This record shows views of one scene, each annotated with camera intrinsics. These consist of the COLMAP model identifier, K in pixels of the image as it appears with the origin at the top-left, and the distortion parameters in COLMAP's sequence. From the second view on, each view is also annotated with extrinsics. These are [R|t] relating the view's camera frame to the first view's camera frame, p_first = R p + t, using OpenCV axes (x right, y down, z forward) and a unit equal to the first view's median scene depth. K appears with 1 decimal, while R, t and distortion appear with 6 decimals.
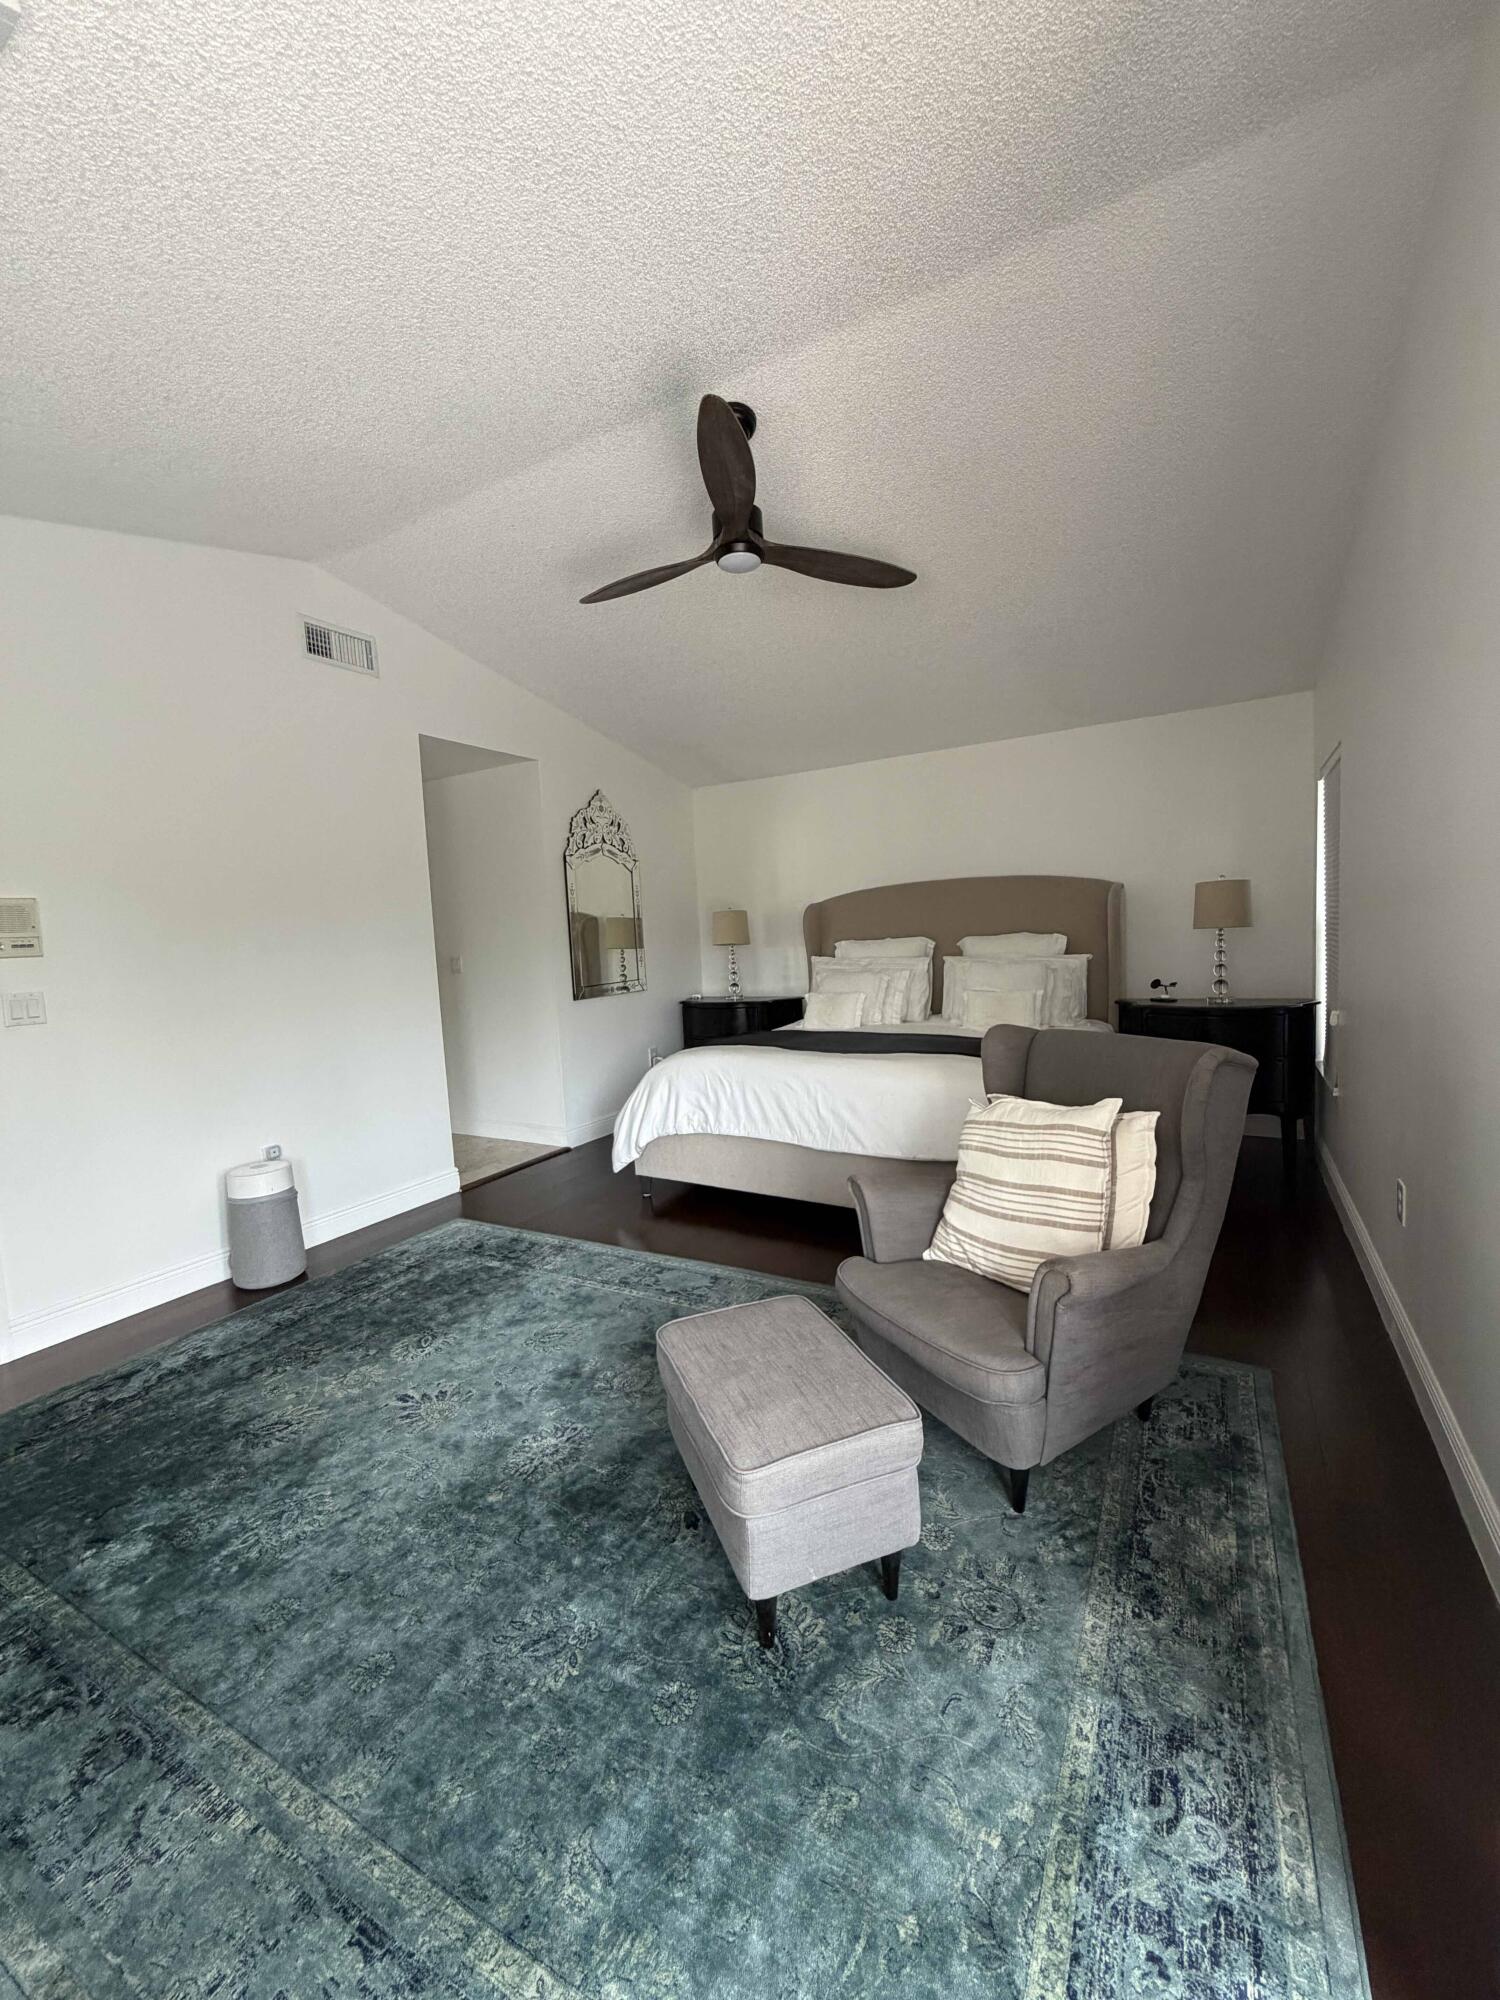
lens RADIAL K [[800.5, 0, 760.8], [0, 800.5, 996.9], [0, 0, 1]] dist [-0.000049, -0.000054]
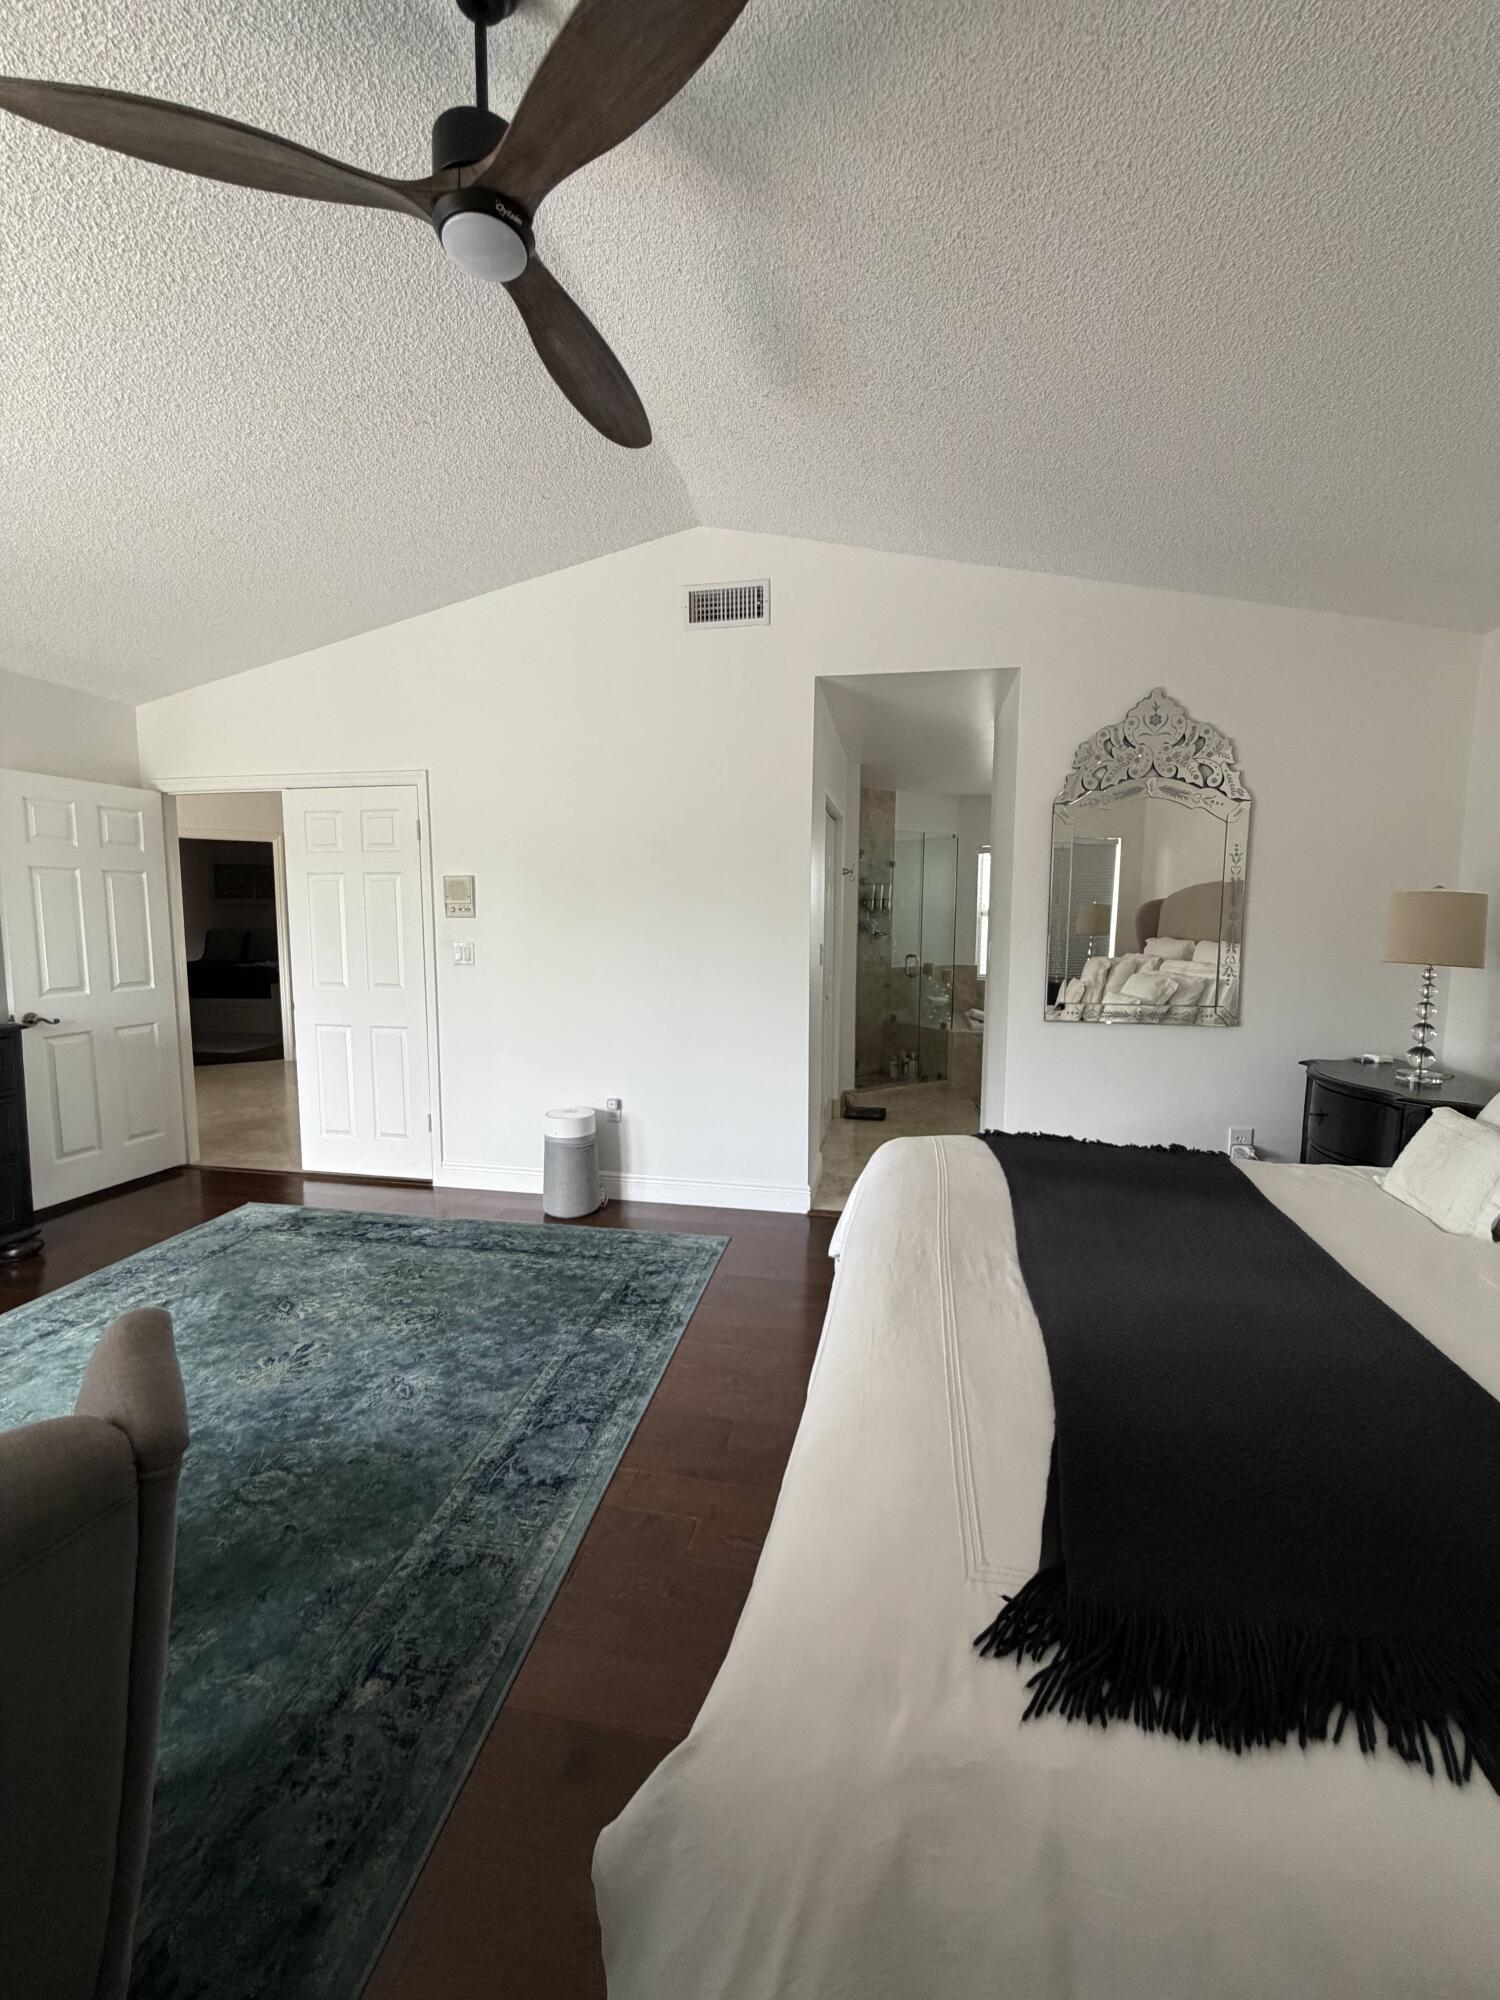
lens RADIAL K [[800.5, 0, 760.8], [0, 800.5, 996.9], [0, 0, 1]] dist [-0.000049, -0.000054]
pose [[0.319178, 0.144911, -0.936550, 0.455198], [-0.103966, 0.987630, 0.117382, -0.100227], [0.941975, 0.059904, 0.330295, 0.789156]]
